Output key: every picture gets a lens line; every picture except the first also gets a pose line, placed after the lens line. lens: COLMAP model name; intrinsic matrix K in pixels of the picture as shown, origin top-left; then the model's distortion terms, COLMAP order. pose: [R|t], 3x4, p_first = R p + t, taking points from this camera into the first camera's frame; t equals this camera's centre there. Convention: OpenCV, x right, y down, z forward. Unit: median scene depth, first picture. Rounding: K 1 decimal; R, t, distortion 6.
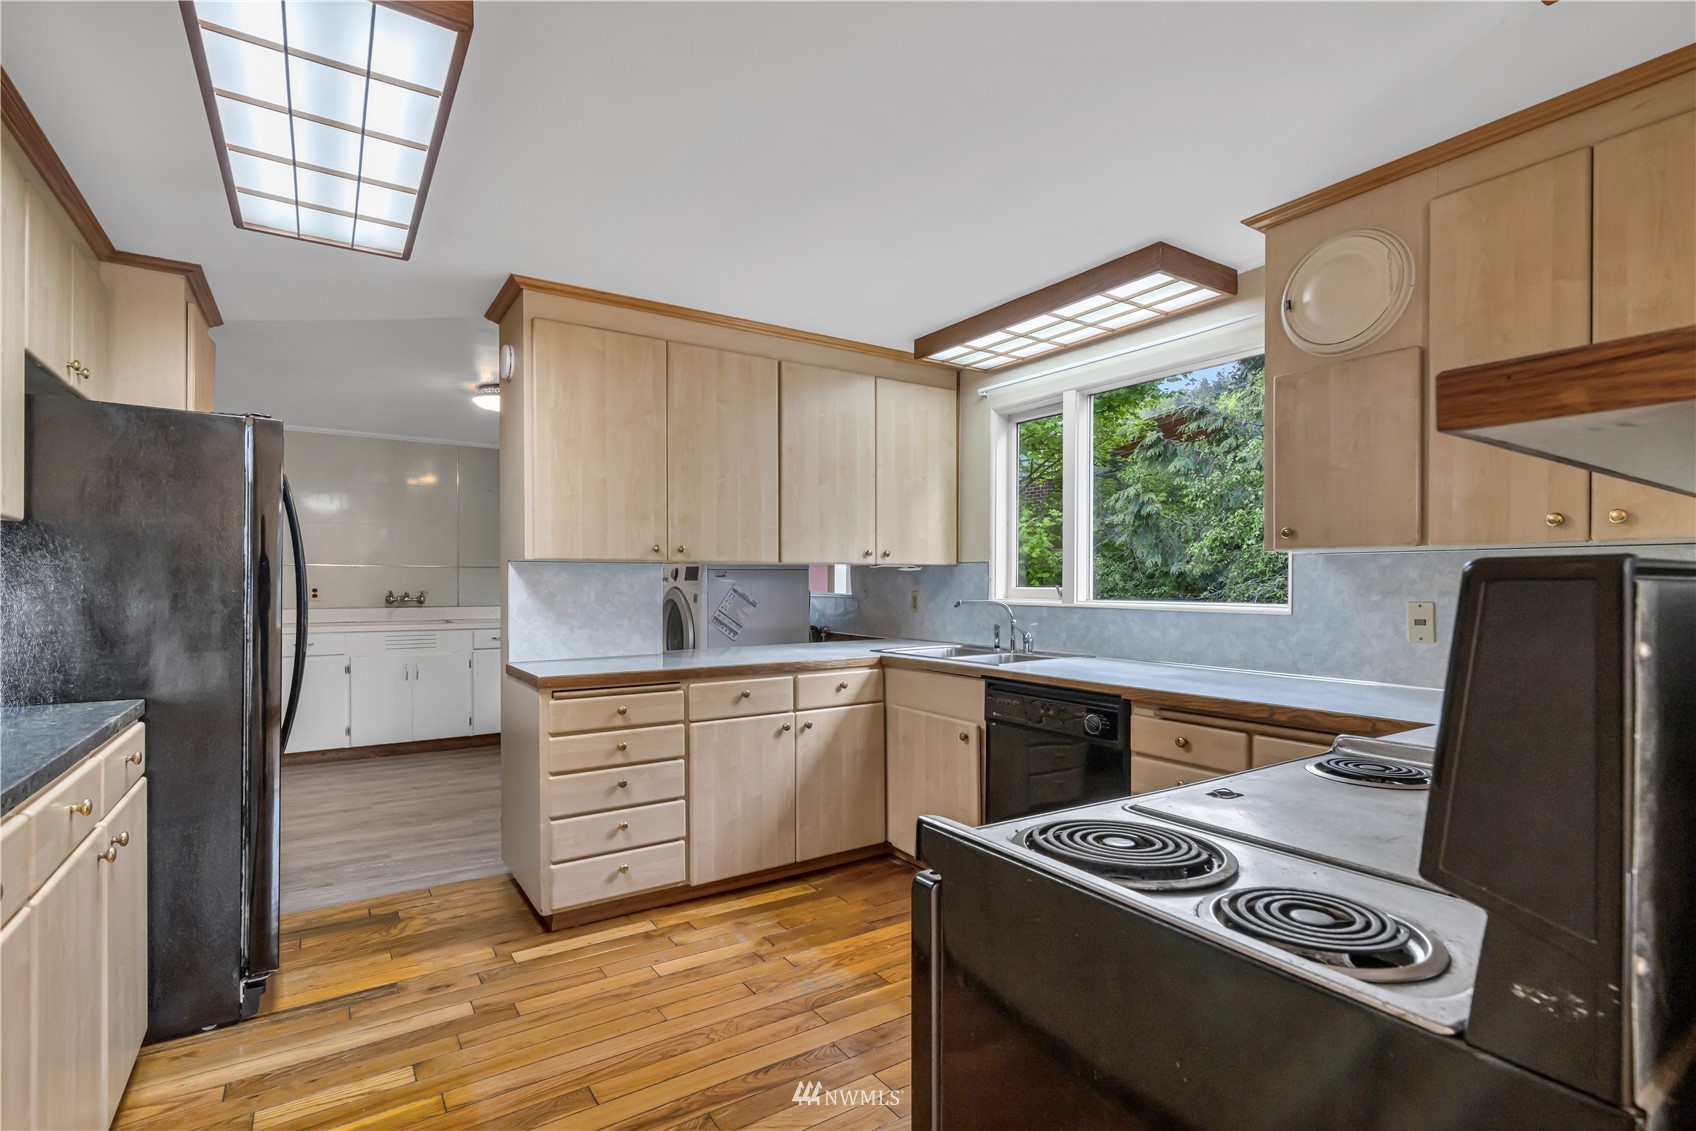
lens RADIAL K [[785.4, 0, 848.4], [0, 785.4, 583.8], [0, 0, 1]] dist [-0.001088, -0.000340]
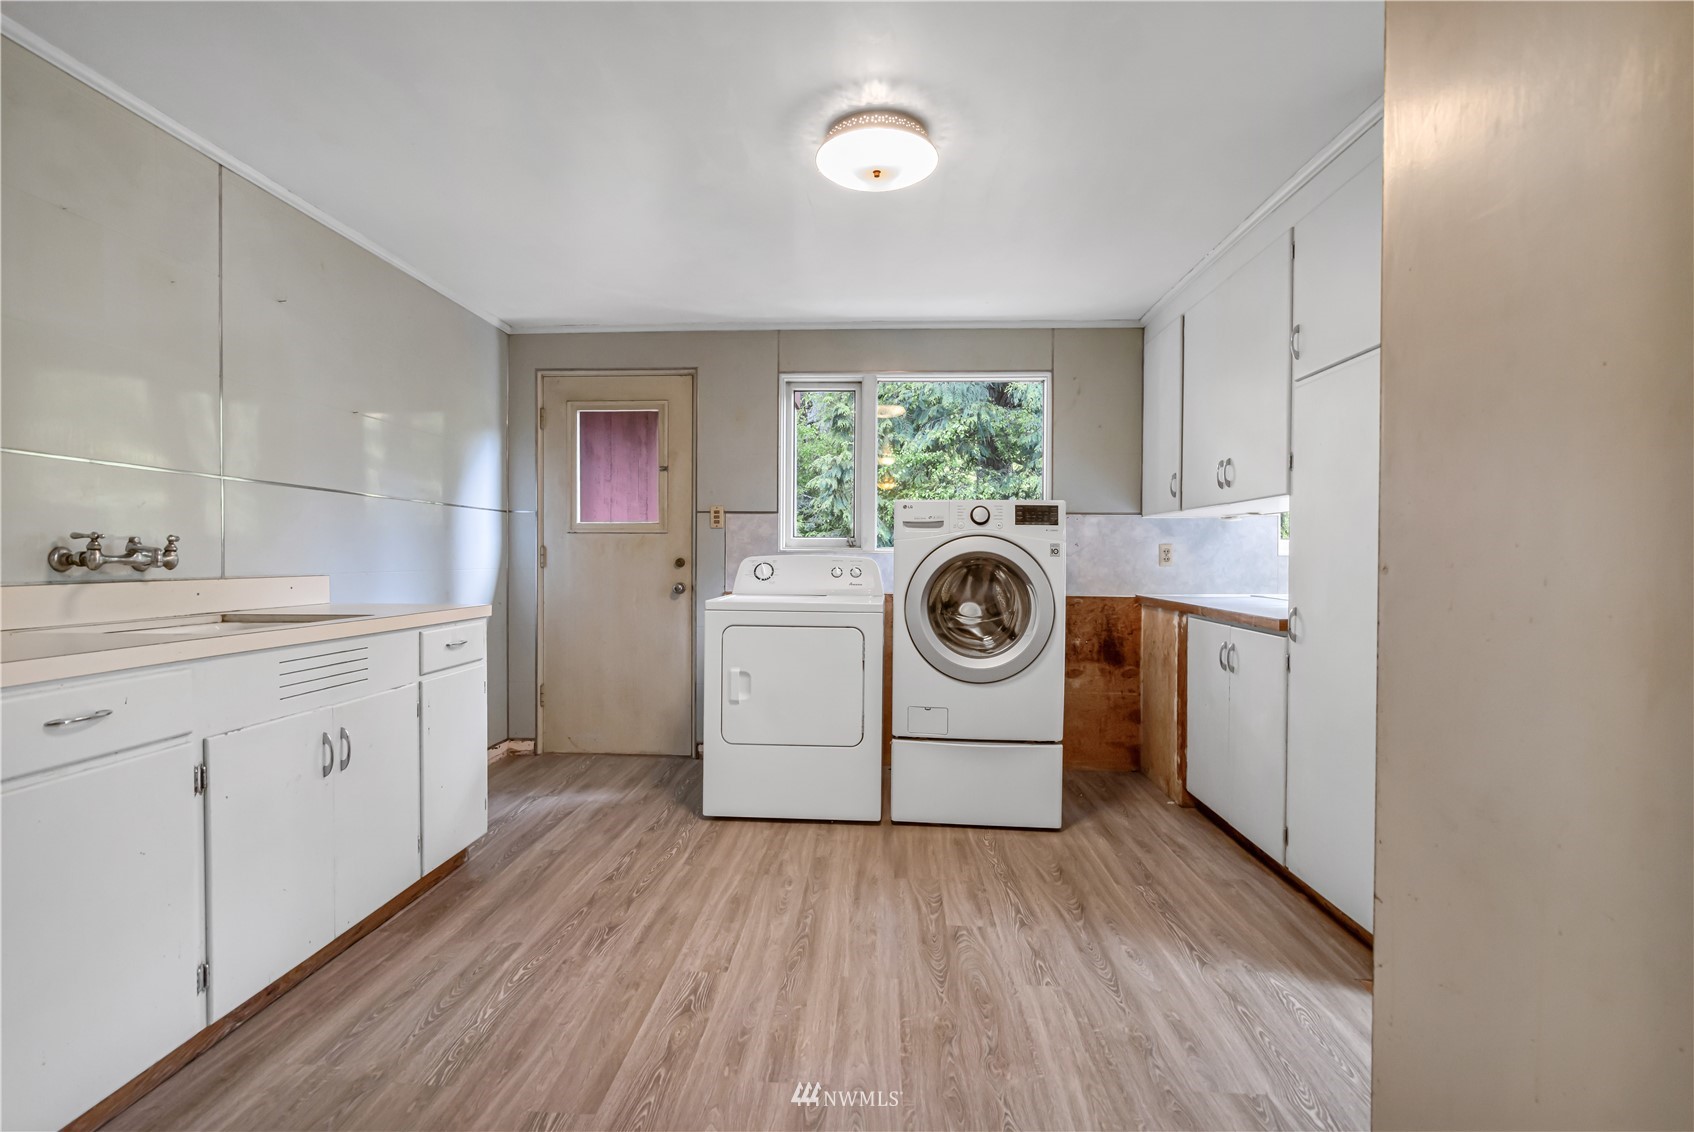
lens RADIAL K [[771.0, 0, 843.6], [0, 771.0, 563.1], [0, 0, 1]] dist [-0.002195, -0.000309]
pose [[0.601301, -0.004691, 0.799009, -0.768490], [0.000119, 0.999983, 0.005781, 0.023569], [-0.799023, -0.003382, 0.601291, 0.651428]]
